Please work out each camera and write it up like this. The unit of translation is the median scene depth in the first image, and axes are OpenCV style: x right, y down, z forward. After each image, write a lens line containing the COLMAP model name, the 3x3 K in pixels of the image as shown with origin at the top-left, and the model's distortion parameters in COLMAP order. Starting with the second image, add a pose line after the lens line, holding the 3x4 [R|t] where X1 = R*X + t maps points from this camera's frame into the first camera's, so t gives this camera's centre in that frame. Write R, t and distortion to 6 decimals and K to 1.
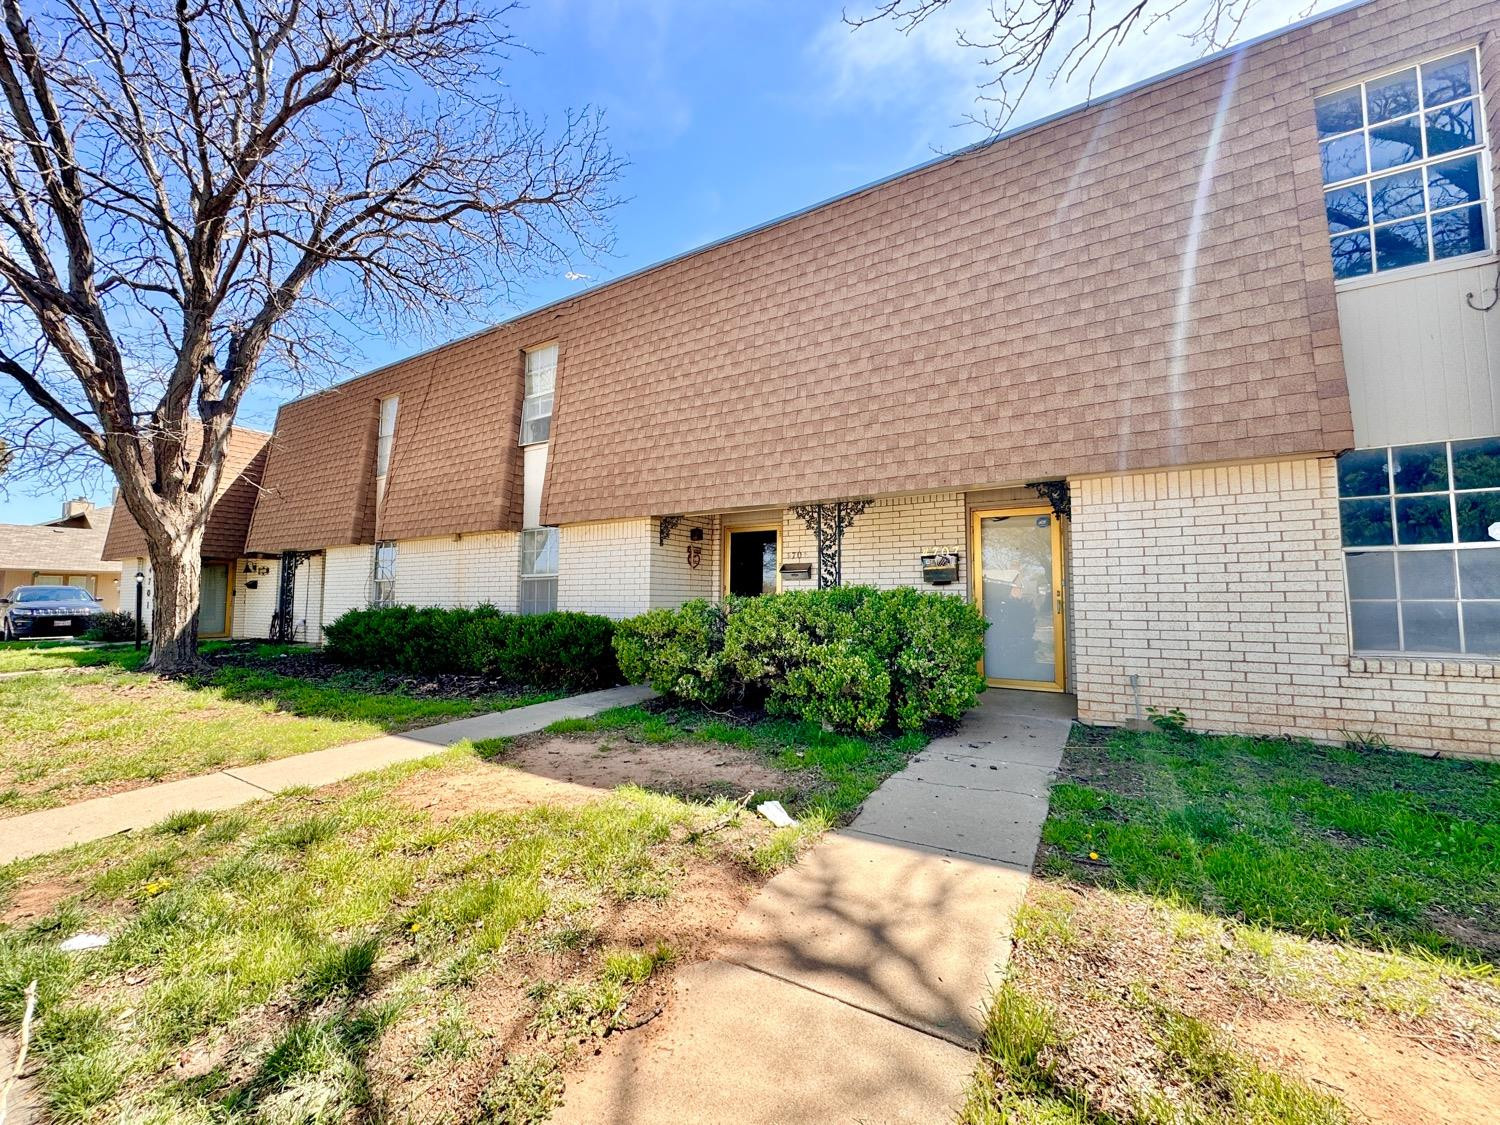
lens RADIAL K [[599.6, 0, 755.1], [0, 599.6, 560.0], [0, 0, 1]] dist [0.001137, 0.000113]
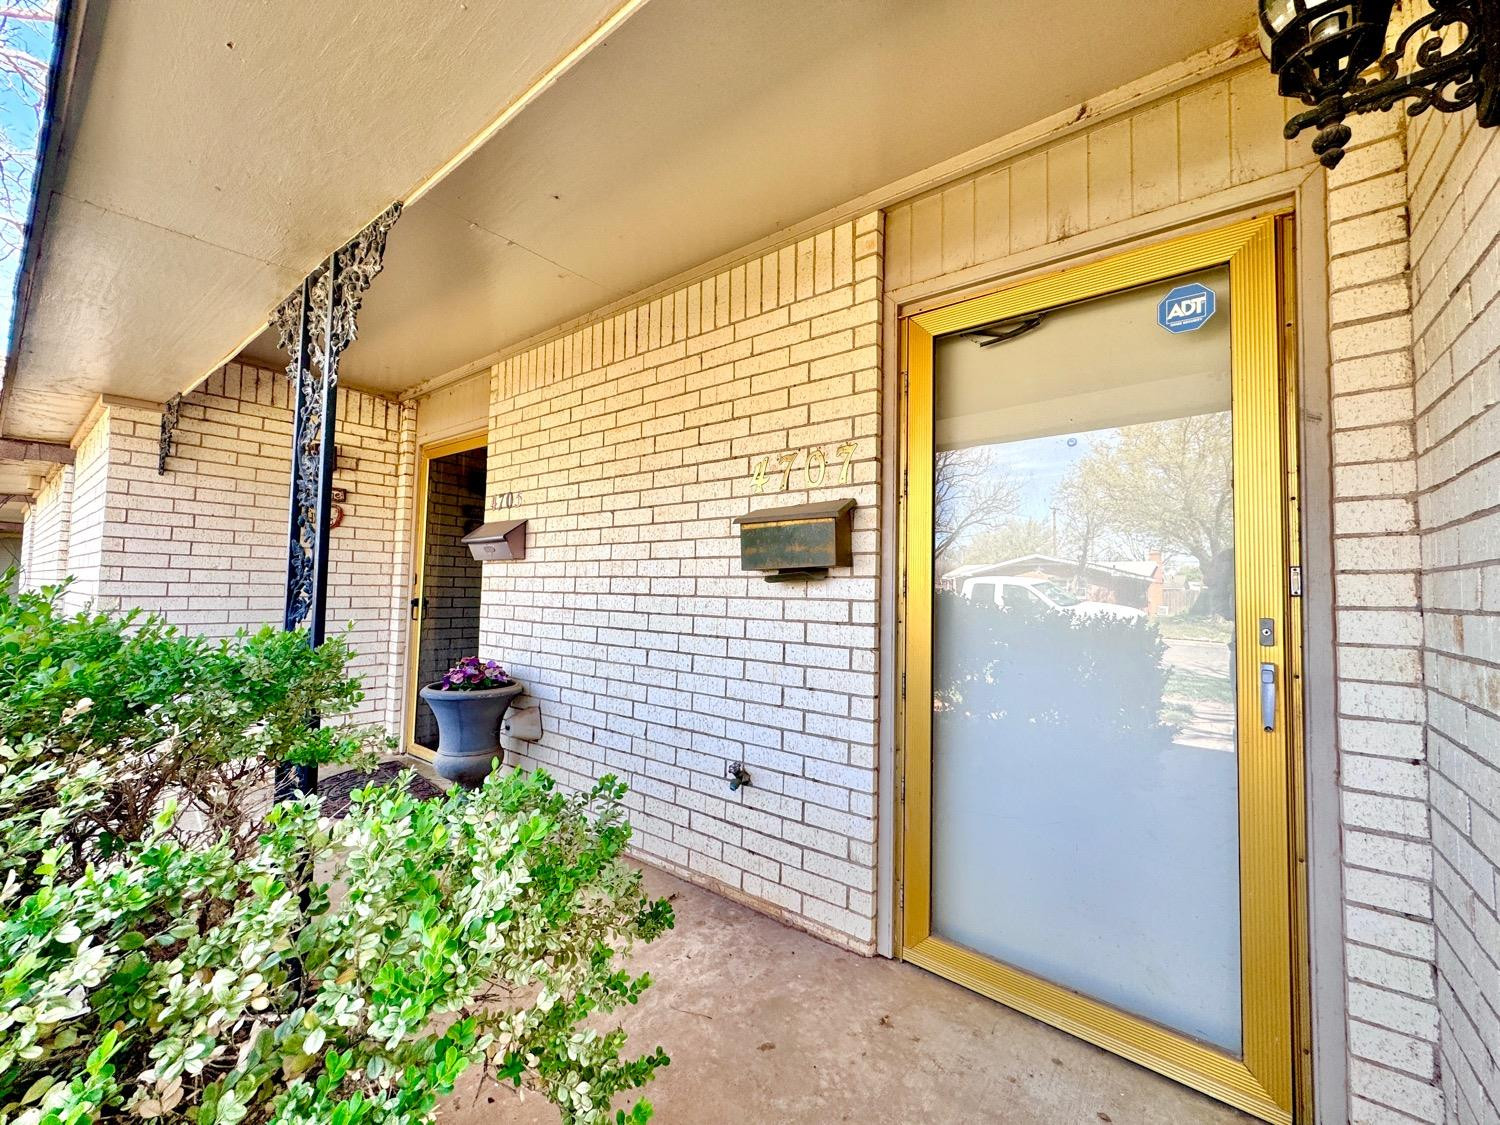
lens RADIAL K [[599.6, 0, 744.8], [0, 599.6, 562.5], [0, 0, 1]] dist [0.001137, 0.000113]
pose [[0.983717, 0.013701, -0.179201, 0.330939], [-0.010583, 0.999776, 0.018344, 0.026898], [0.179412, -0.016149, 0.983641, 0.693673]]
